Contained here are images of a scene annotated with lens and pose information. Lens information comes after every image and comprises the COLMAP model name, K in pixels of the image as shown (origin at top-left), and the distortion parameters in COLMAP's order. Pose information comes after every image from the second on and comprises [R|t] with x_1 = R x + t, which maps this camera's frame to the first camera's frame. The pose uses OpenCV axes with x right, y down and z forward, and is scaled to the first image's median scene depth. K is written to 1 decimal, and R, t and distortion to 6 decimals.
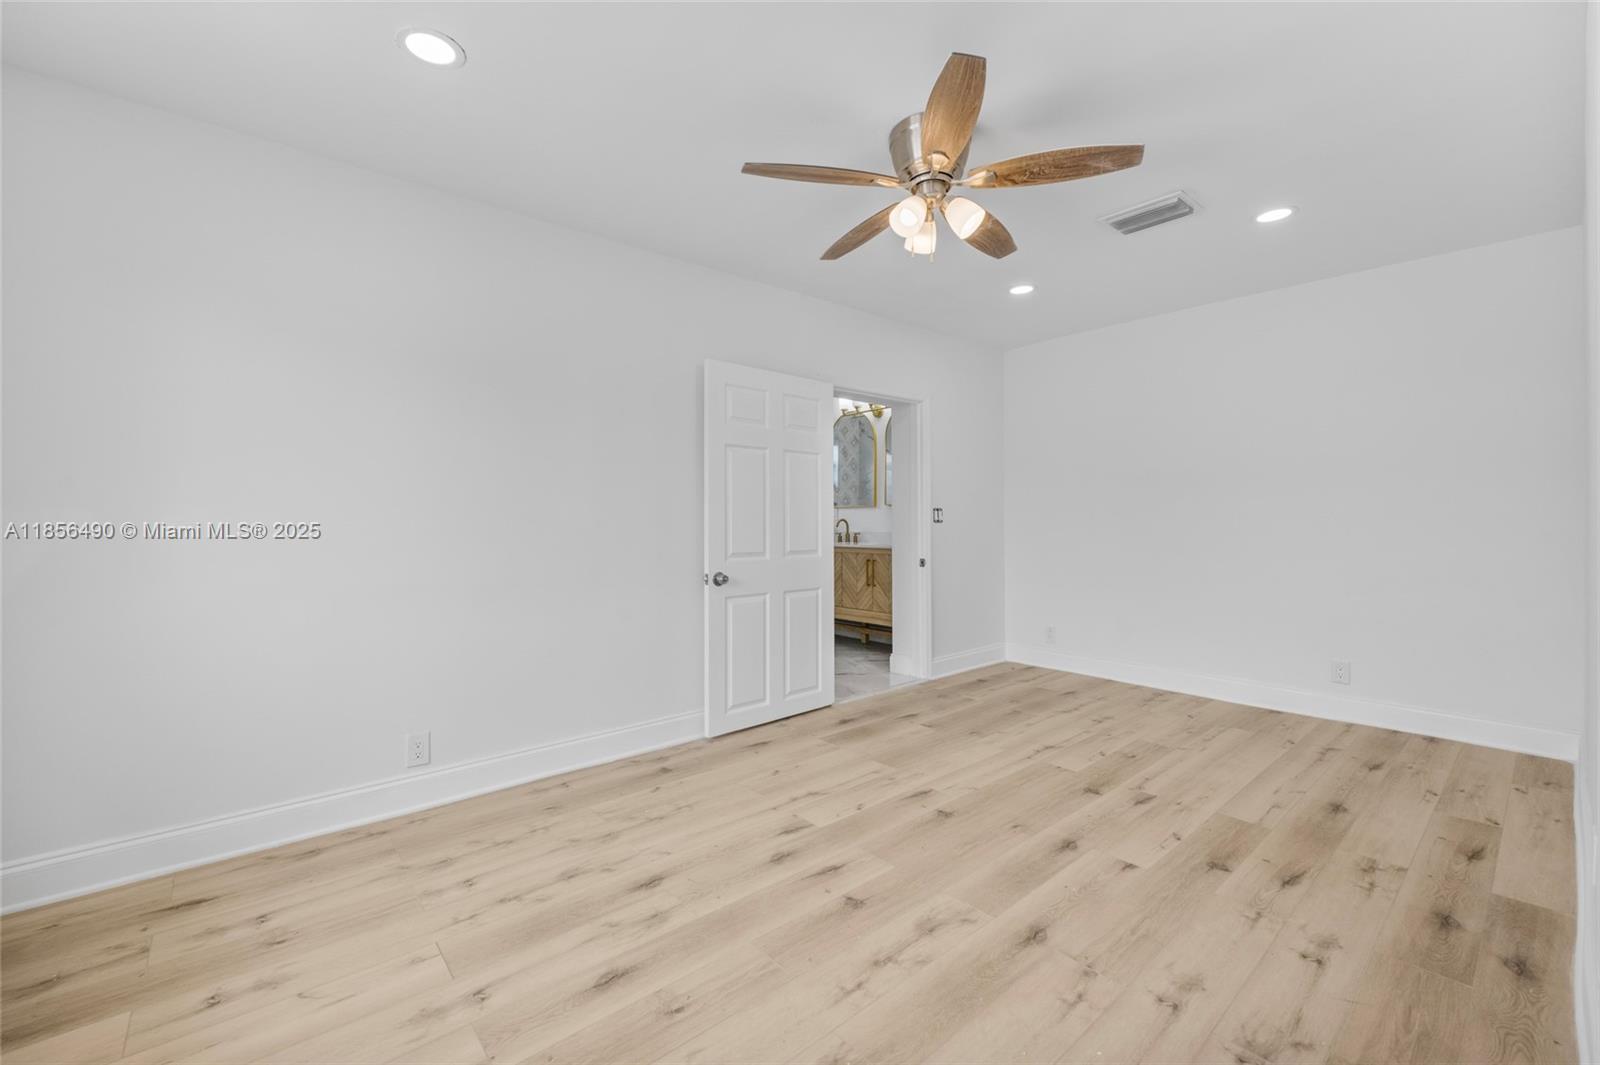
lens RADIAL K [[638.3, 0, 802.3], [0, 638.3, 530.3], [0, 0, 1]] dist [-0.002551, -0.000138]
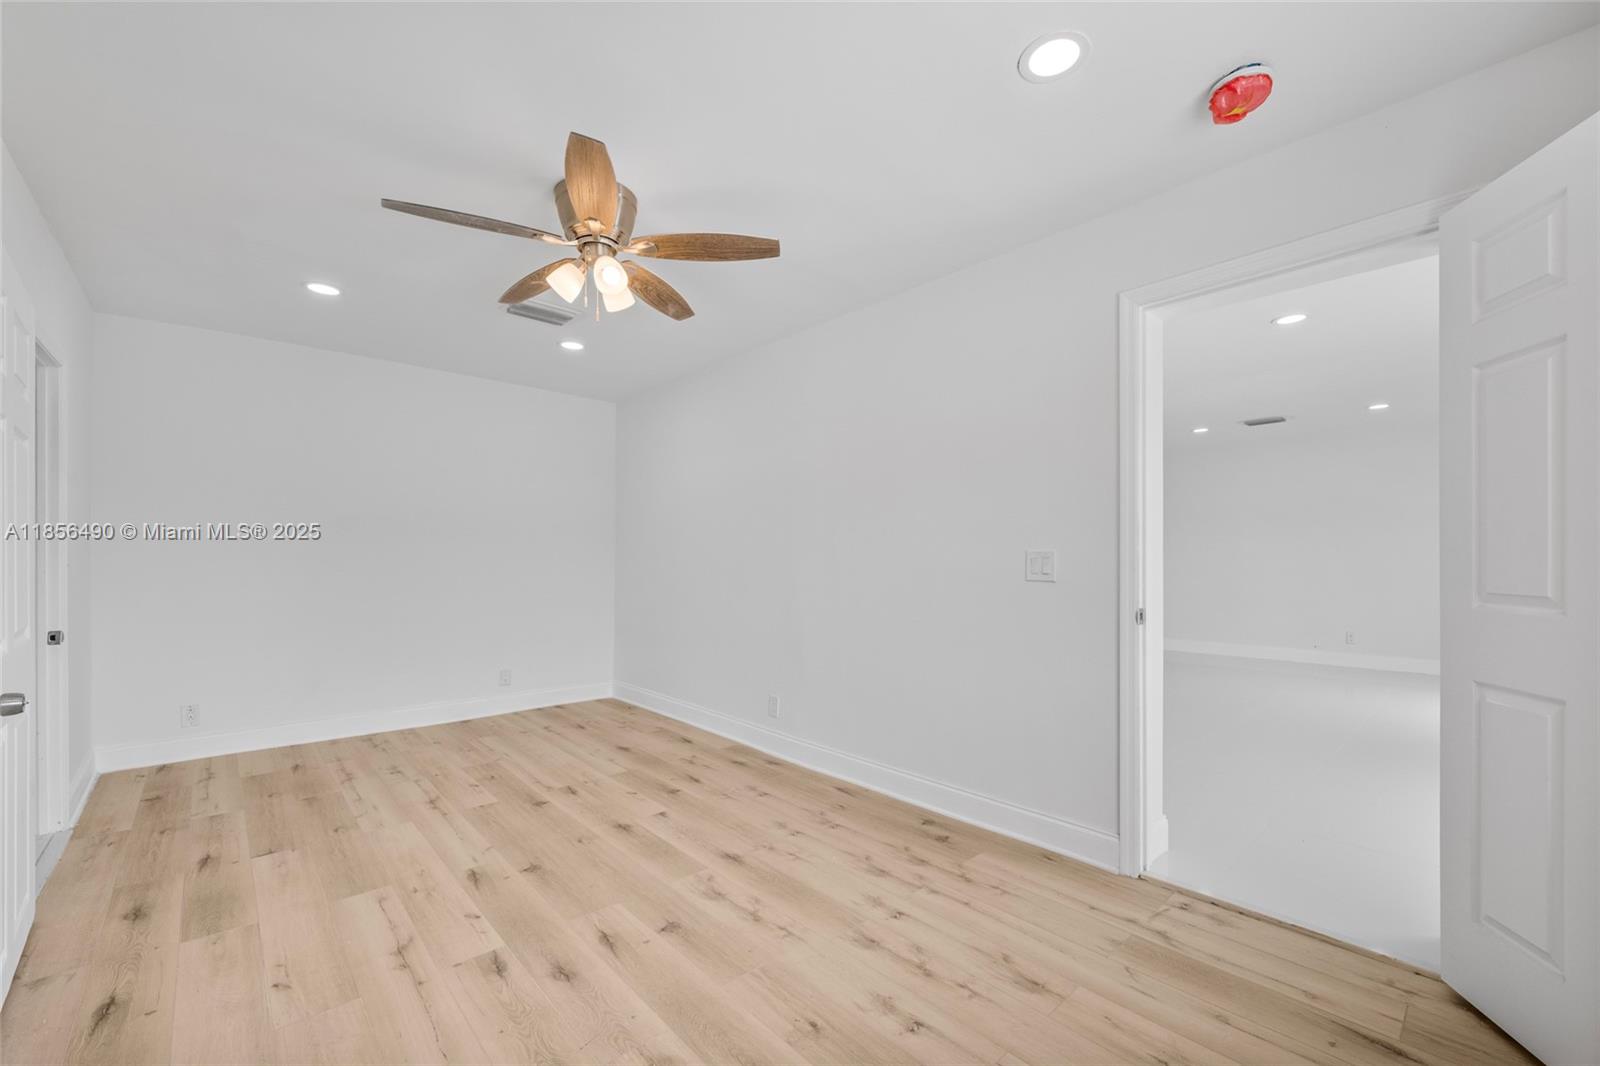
lens RADIAL K [[663.4, 0, 800.9], [0, 663.4, 562.4], [0, 0, 1]] dist [0.002653, 0.000052]
pose [[-0.025483, 0.001058, 0.999675, -0.783081], [0.008943, 0.999960, -0.000830, -0.004168], [-0.999635, 0.008919, -0.025491, 0.634514]]
